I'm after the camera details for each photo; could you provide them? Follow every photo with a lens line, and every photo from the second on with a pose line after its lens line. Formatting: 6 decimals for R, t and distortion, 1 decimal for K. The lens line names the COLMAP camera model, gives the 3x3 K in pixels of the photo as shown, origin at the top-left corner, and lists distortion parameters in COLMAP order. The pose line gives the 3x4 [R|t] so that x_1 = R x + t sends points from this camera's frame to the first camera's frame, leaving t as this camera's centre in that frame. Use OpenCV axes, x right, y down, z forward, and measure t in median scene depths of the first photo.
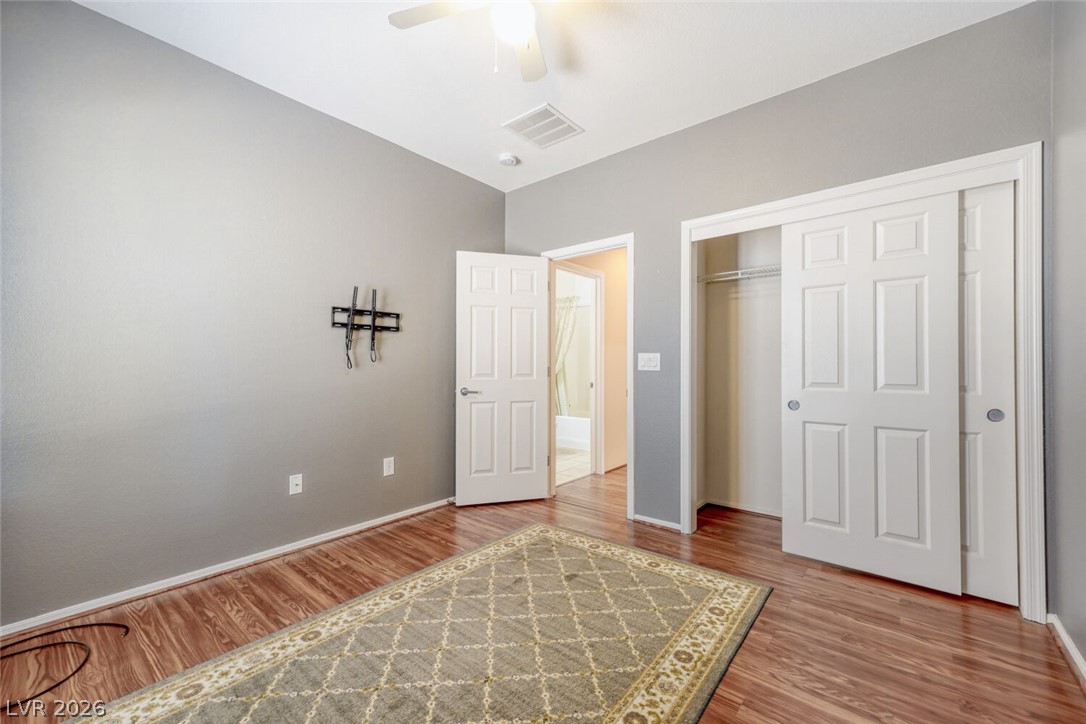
lens RADIAL K [[437.4, 0, 544.0], [0, 437.4, 361.1], [0, 0, 1]] dist [-0.000865, 0.000292]
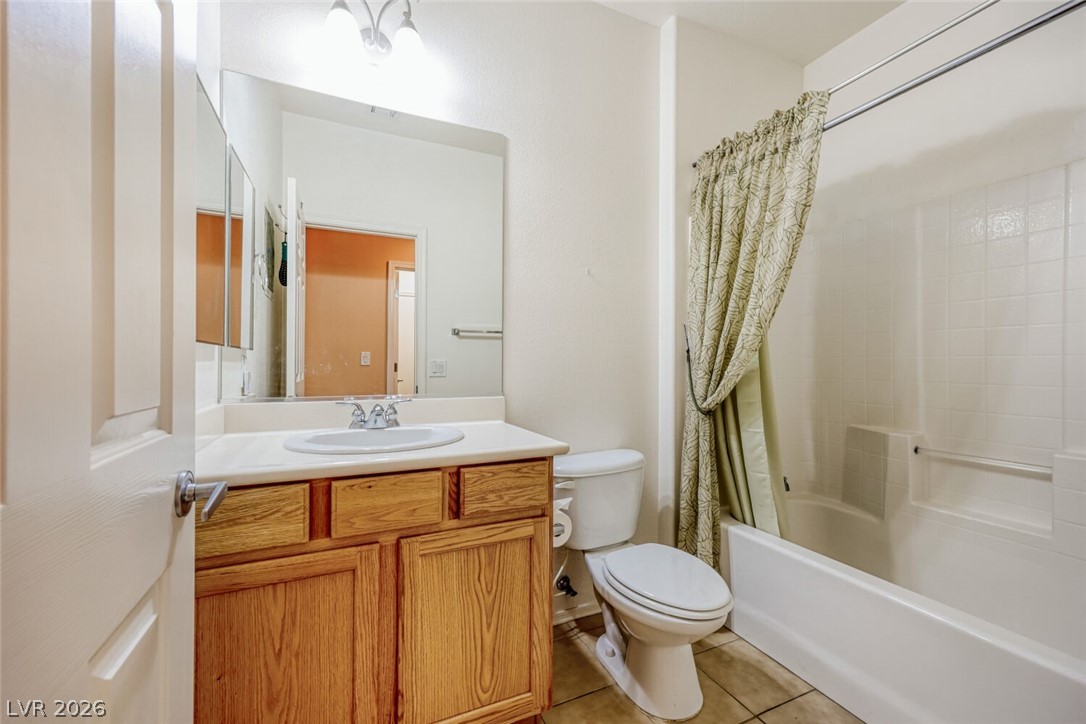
lens RADIAL K [[437.4, 0, 544.0], [0, 437.4, 361.1], [0, 0, 1]] dist [-0.000865, 0.000292]
pose [[0.901914, -0.002104, -0.431910, 0.073117], [0.005400, 0.999965, 0.006404, 0.015512], [0.431882, -0.008108, 0.901894, 1.255712]]
